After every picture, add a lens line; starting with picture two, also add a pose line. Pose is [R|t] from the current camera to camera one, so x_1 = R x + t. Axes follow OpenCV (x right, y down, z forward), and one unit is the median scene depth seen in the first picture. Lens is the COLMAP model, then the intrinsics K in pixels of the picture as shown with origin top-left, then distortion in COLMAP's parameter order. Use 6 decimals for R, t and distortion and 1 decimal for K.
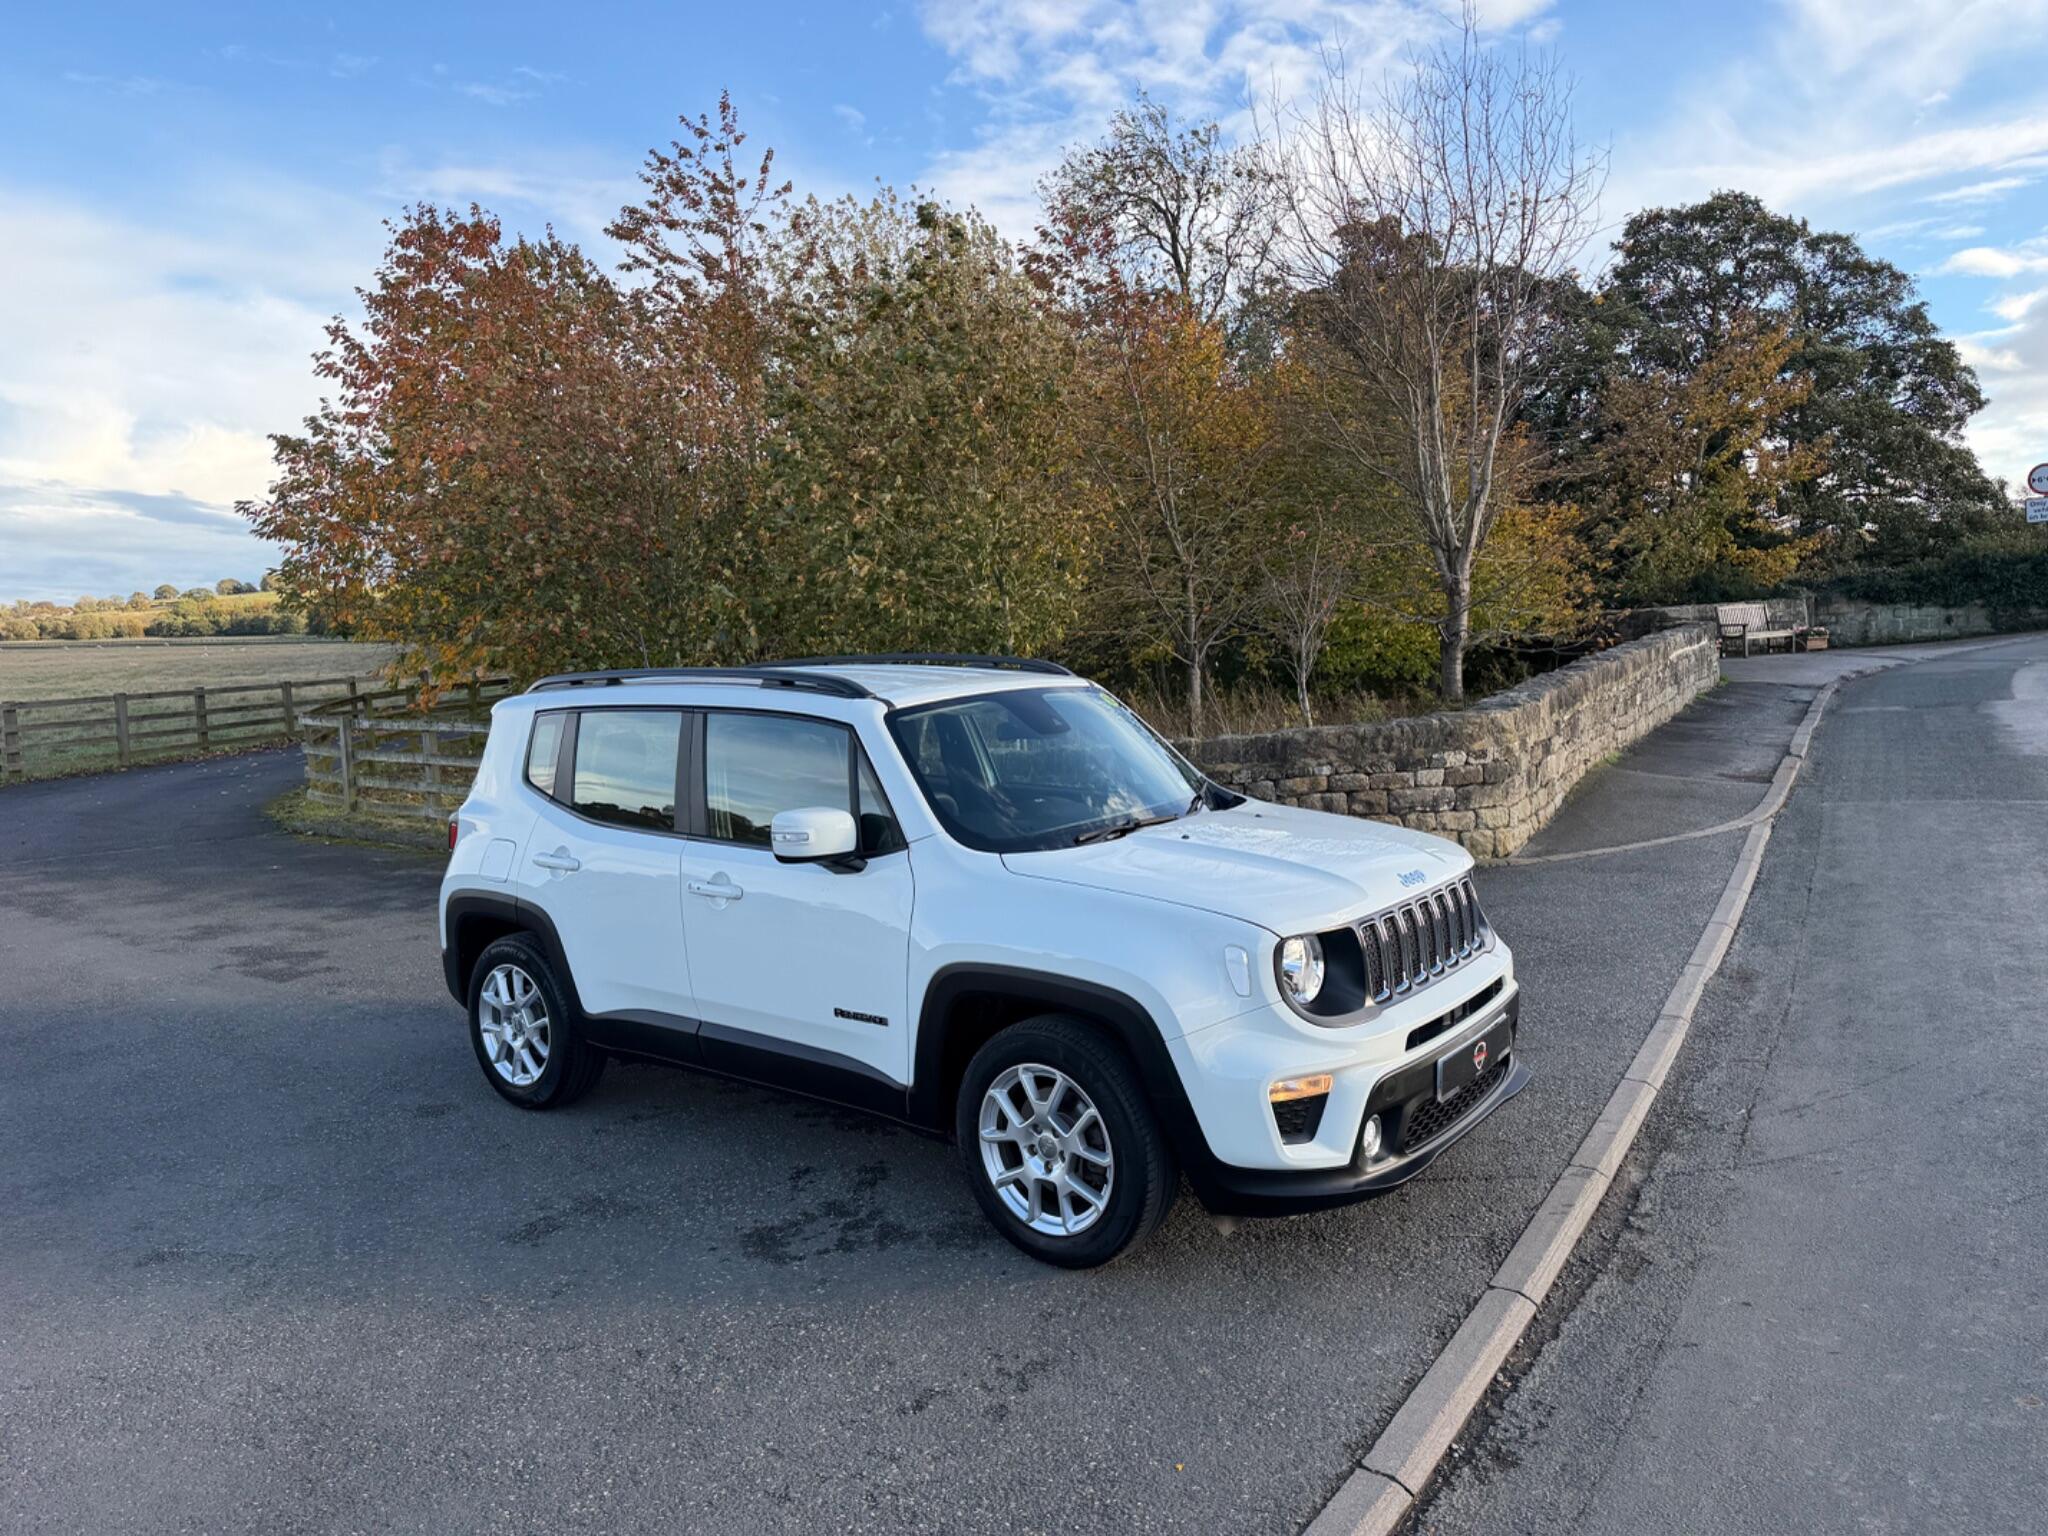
lens RADIAL K [[1428.9, 0, 1020.3], [0, 1428.9, 733.1], [0, 0, 1]] dist [0.061200, -0.001262]
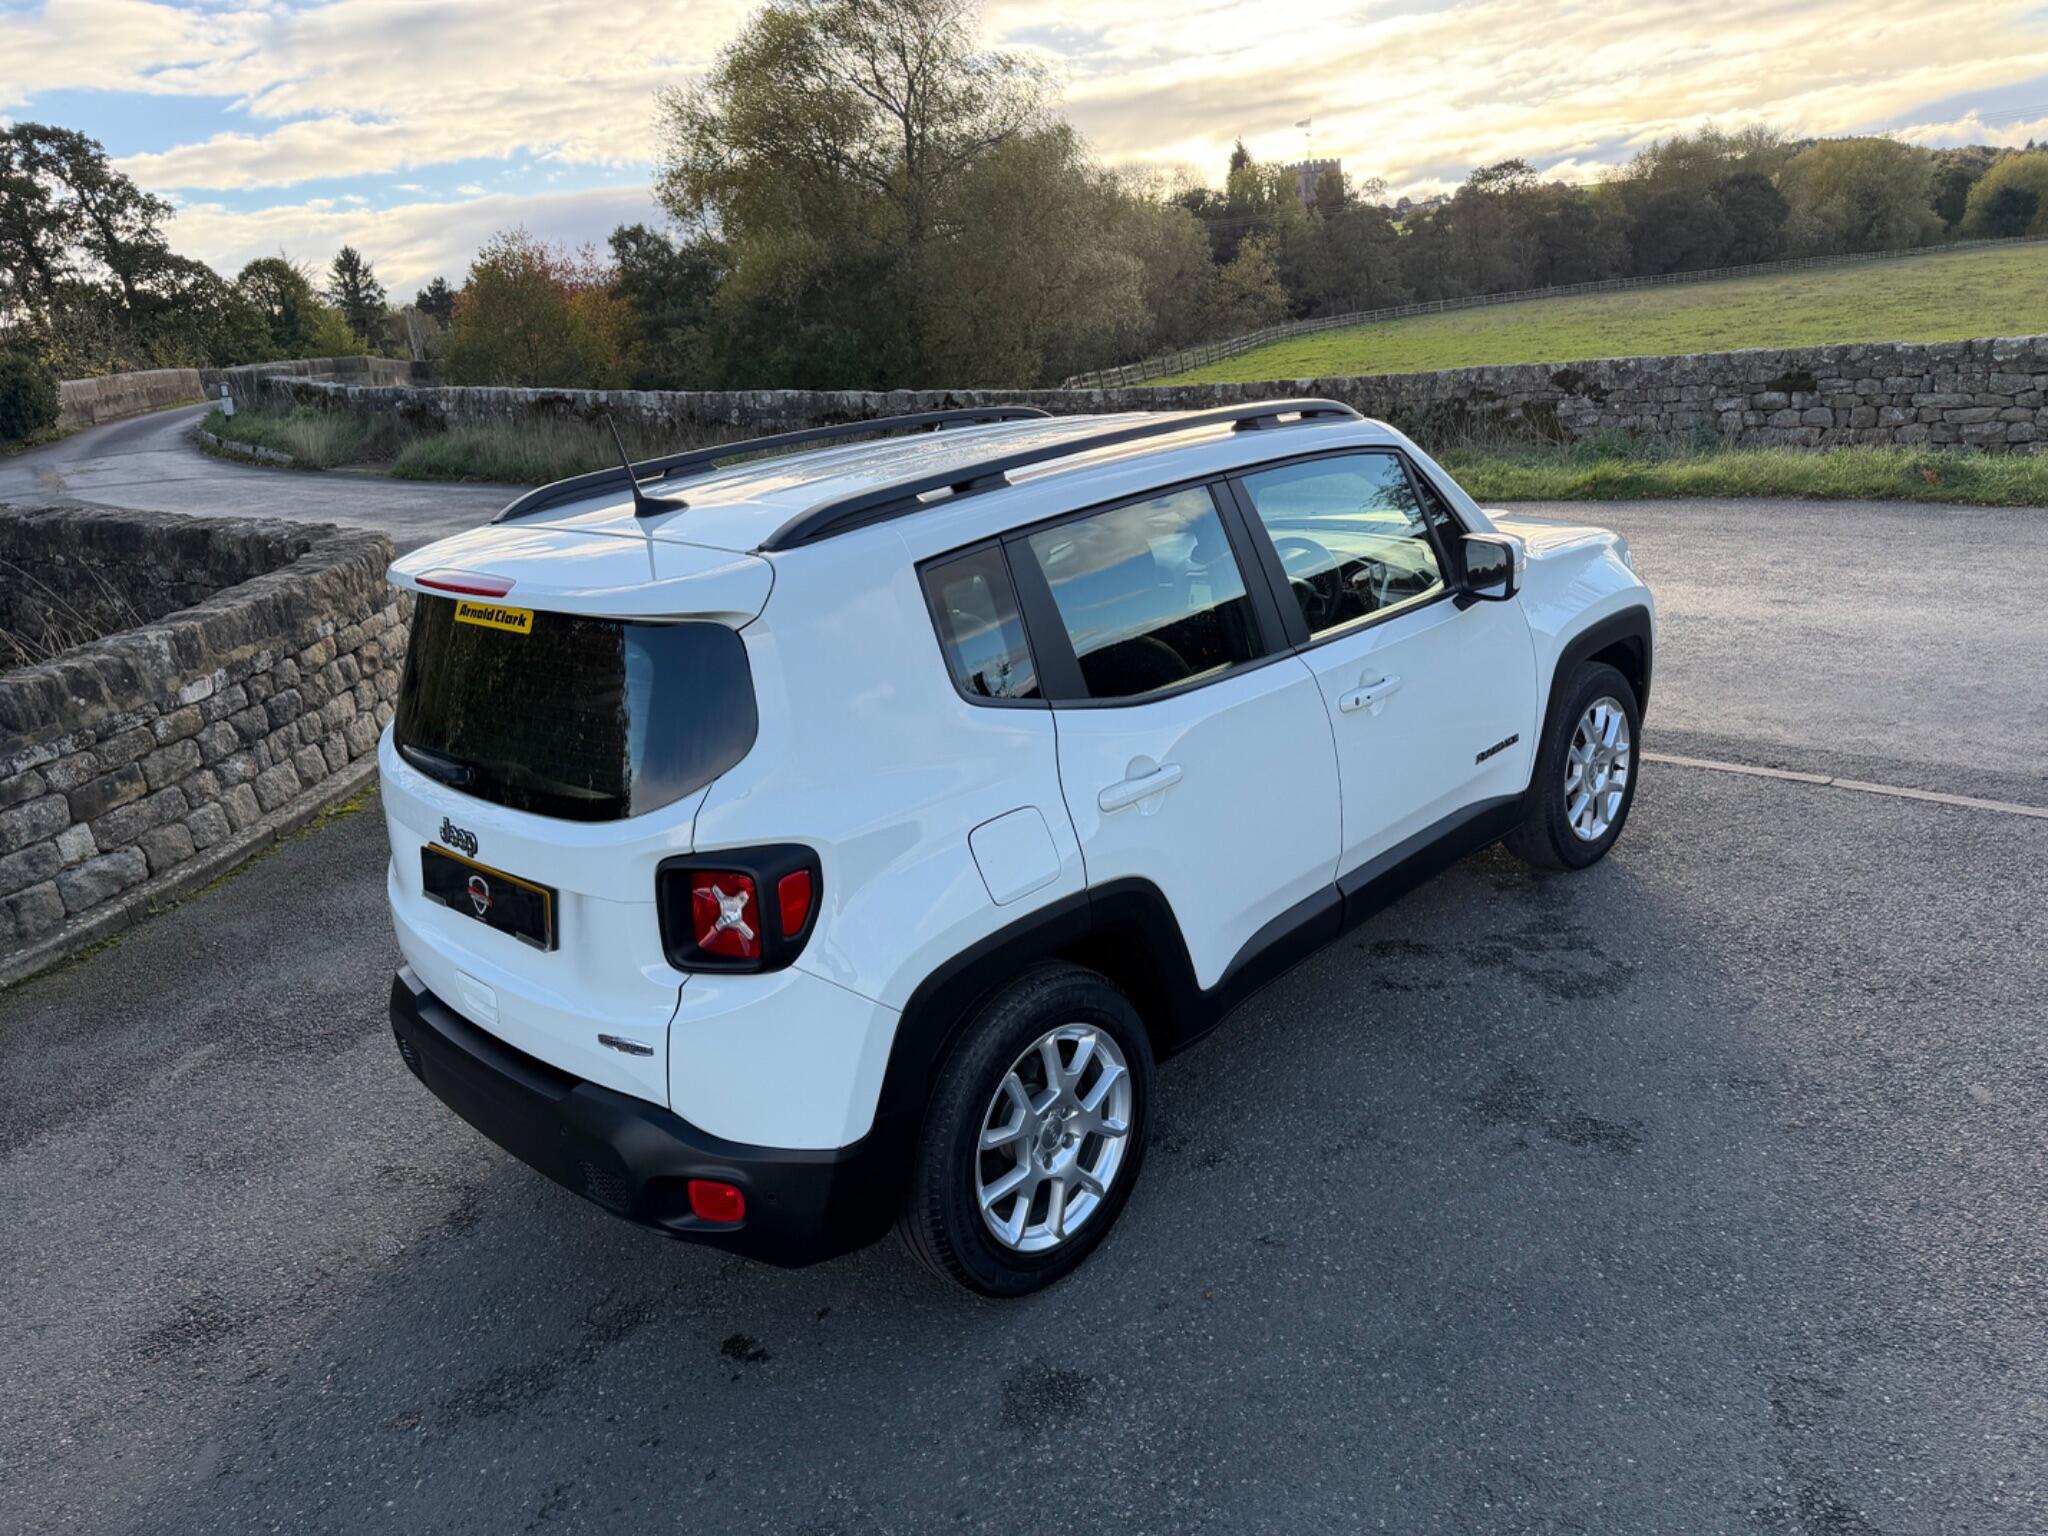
lens RADIAL K [[1444.9, 0, 1020.0], [0, 1444.9, 742.3], [0, 0, 1]] dist [0.058655, -0.053426]
pose [[0.106347, -0.264657, 0.958461, -0.486102], [0.169330, 0.954668, 0.244821, -0.042209], [-0.979805, 0.136260, 0.146340, 0.536785]]
